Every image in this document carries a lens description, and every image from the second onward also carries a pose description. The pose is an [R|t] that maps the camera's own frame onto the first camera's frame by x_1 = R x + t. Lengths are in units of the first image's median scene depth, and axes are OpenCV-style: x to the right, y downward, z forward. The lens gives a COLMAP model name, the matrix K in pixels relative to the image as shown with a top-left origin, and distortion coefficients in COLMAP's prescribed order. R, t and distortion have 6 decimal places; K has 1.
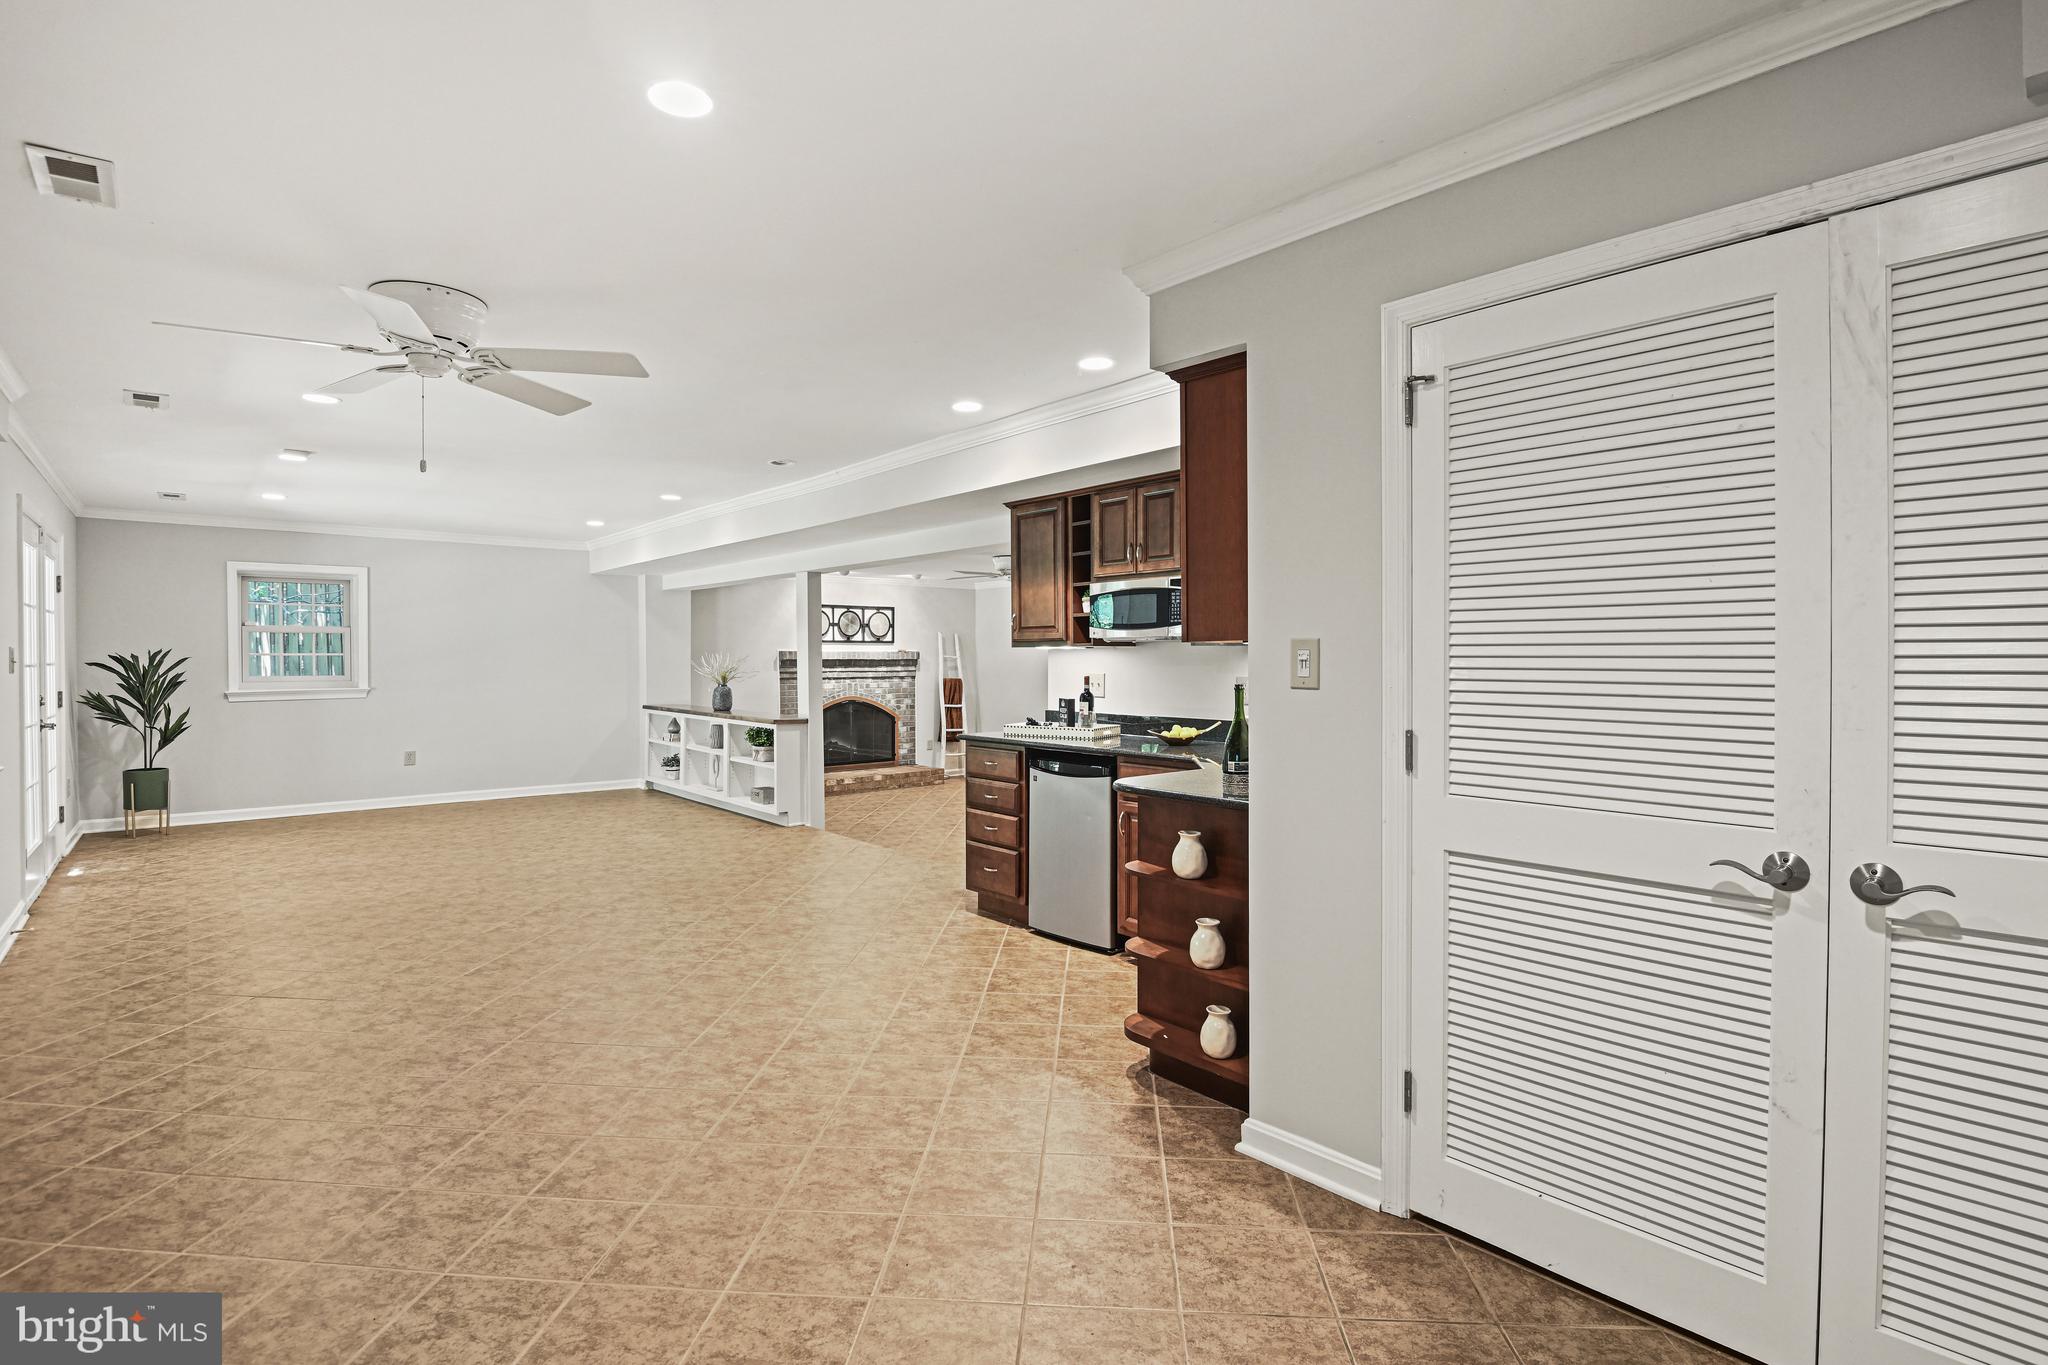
lens RADIAL K [[969.3, 0, 1025.1], [0, 969.3, 675.1], [0, 0, 1]] dist [-0.019745, -0.001607]
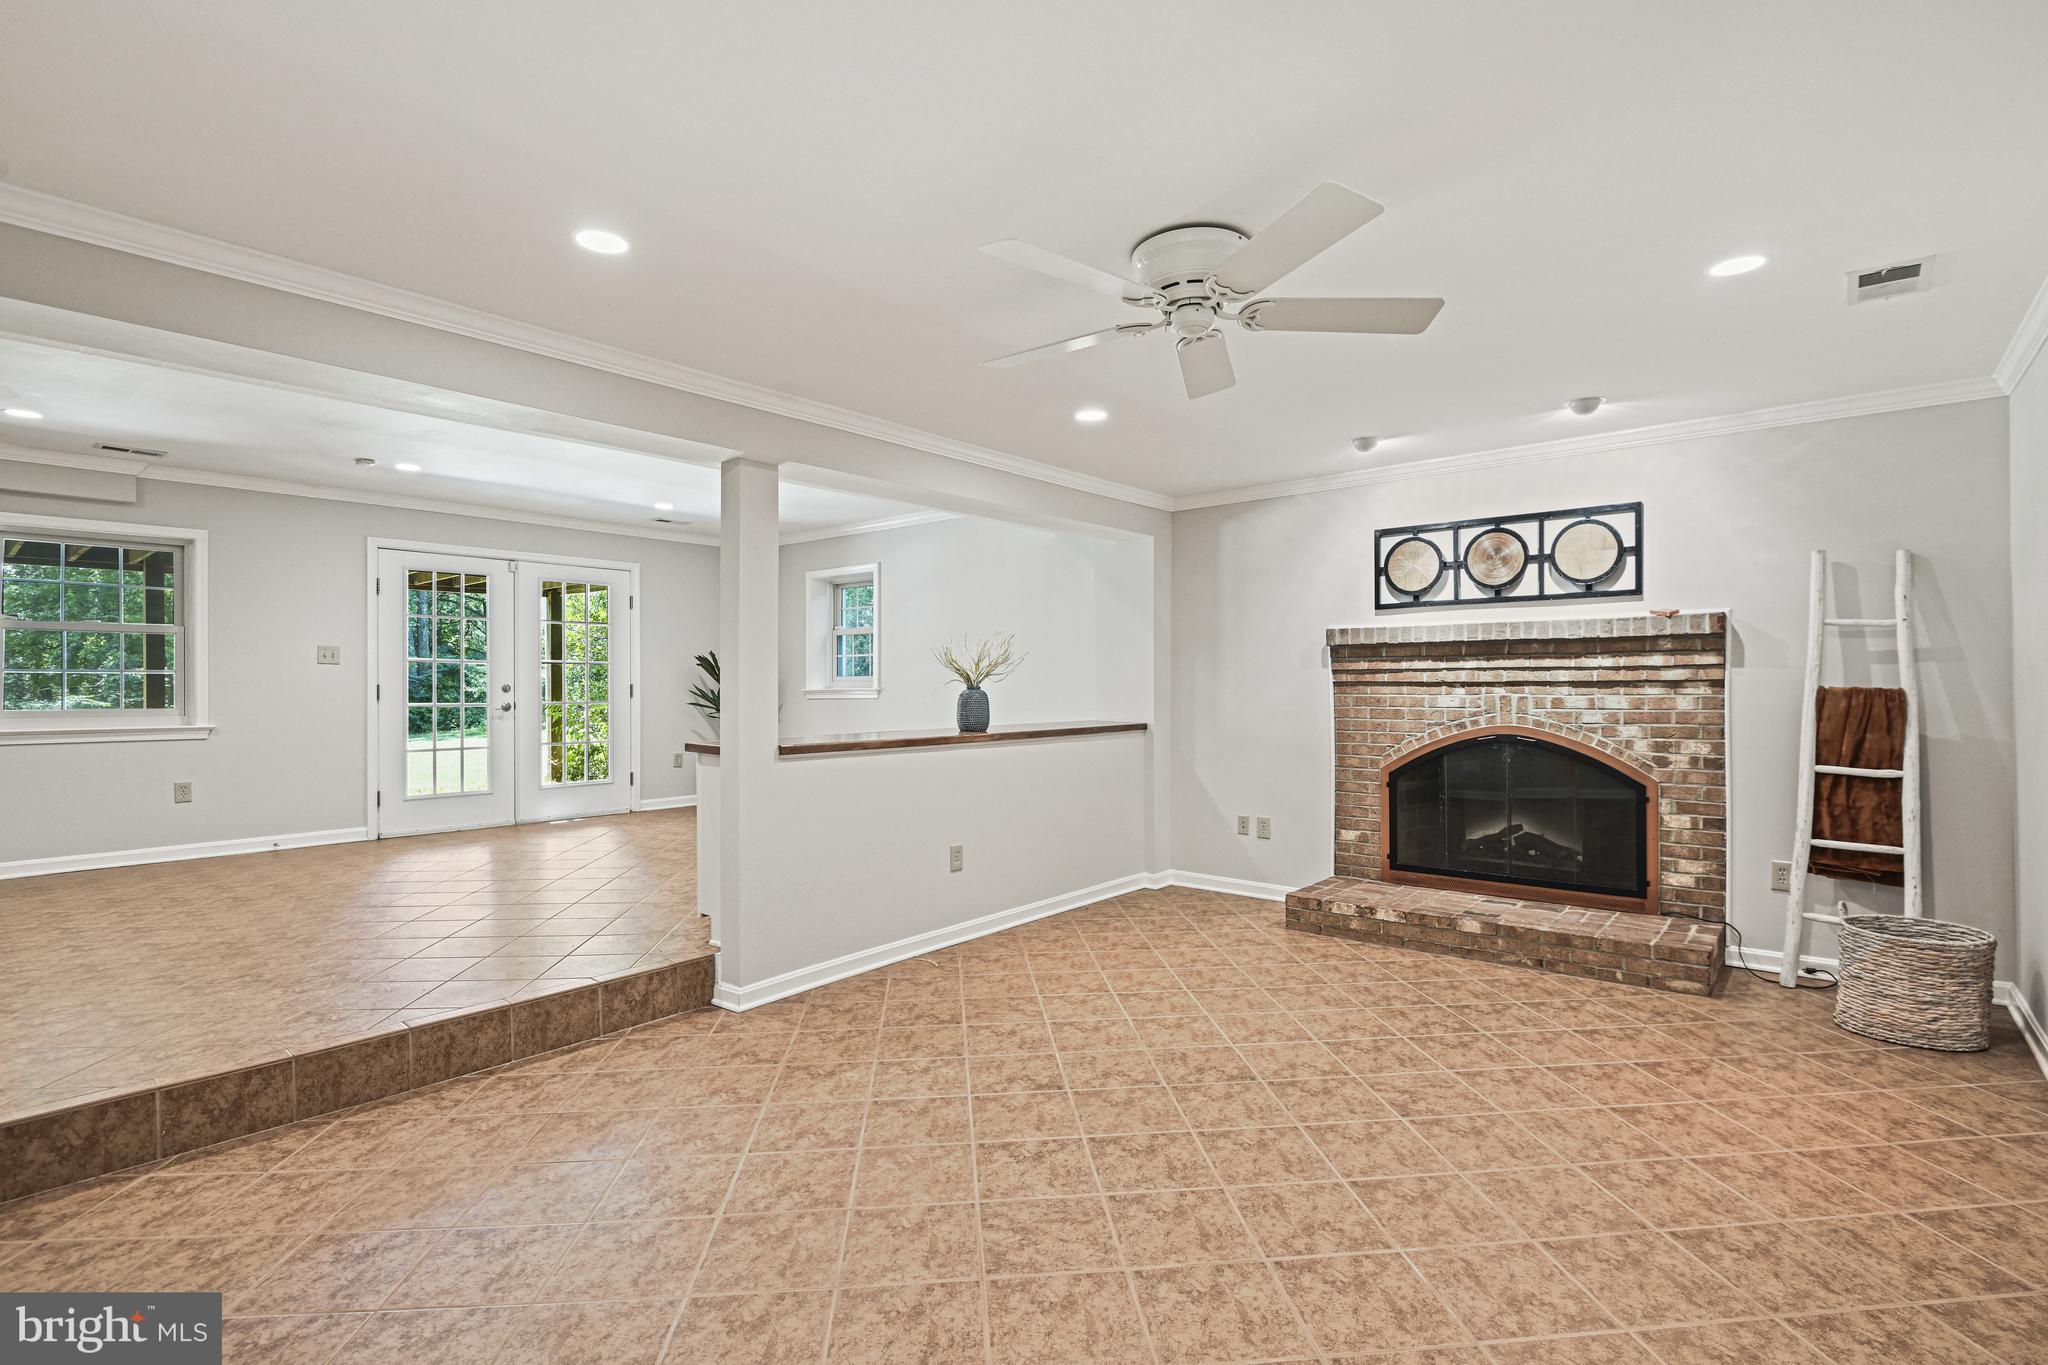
lens RADIAL K [[972.5, 0, 1025.1], [0, 972.5, 681.8], [0, 0, 1]] dist [0.000520, -0.003575]
pose [[0.164759, 0.000460, -0.986334, 0.207548], [-0.007880, 0.999969, -0.000850, 0.004117], [0.986302, 0.007912, 0.164757, 0.692922]]
